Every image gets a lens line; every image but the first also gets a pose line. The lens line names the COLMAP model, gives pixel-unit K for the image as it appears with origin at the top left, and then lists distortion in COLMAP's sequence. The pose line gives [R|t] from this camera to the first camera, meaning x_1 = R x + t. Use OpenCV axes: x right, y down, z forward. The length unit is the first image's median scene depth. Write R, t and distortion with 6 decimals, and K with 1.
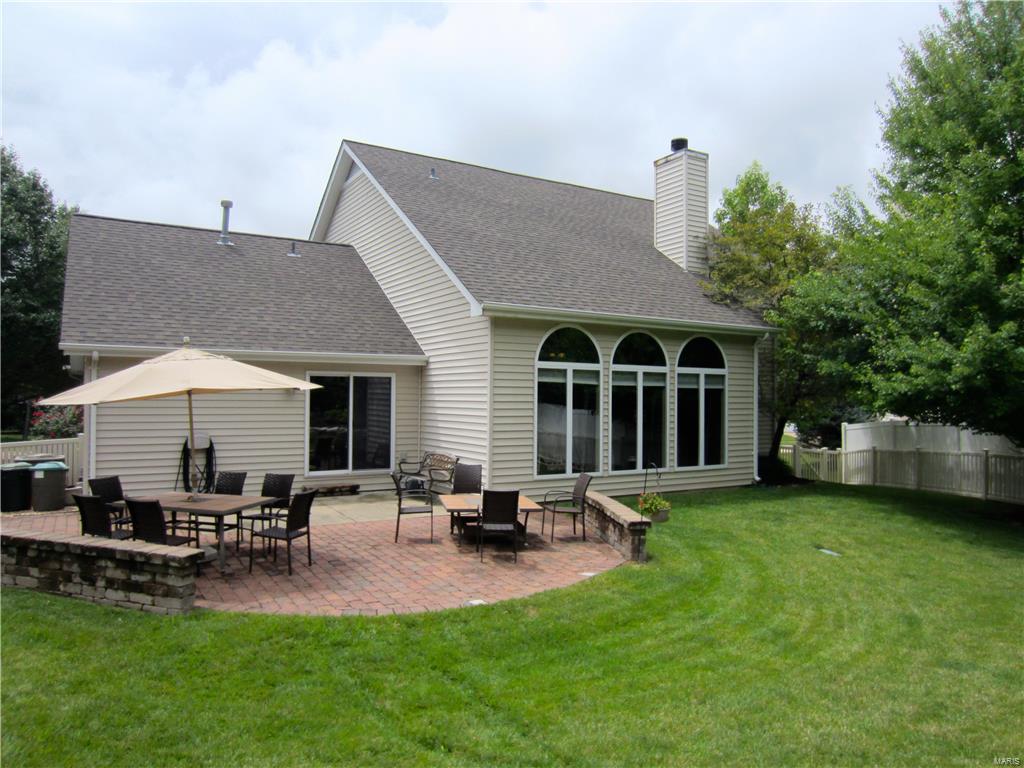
lens RADIAL K [[734.9, 0, 512.5], [0, 734.9, 383.6], [0, 0, 1]] dist [-0.042849, -0.008789]
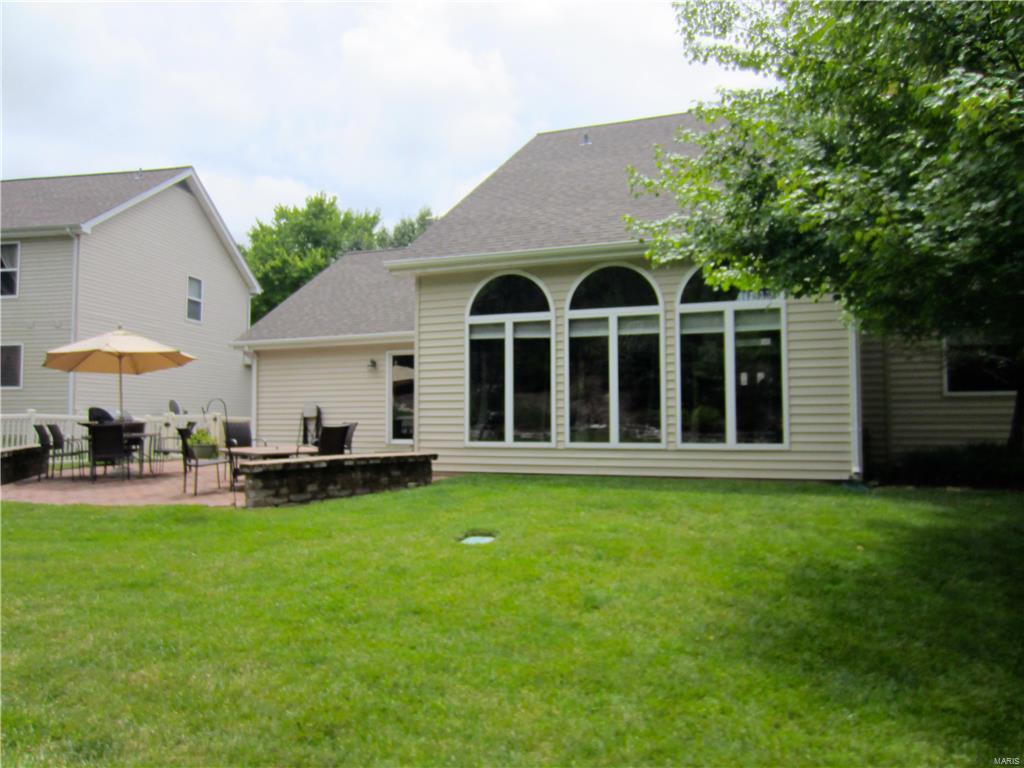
lens RADIAL K [[734.9, 0, 512.4], [0, 734.9, 386.4], [0, 0, 1]] dist [-0.042849, -0.008789]
pose [[0.618609, 0.000337, -0.785699, 0.741304], [0.053144, 0.997692, 0.042271, 0.019511], [0.783900, -0.067905, 0.617163, 0.454952]]
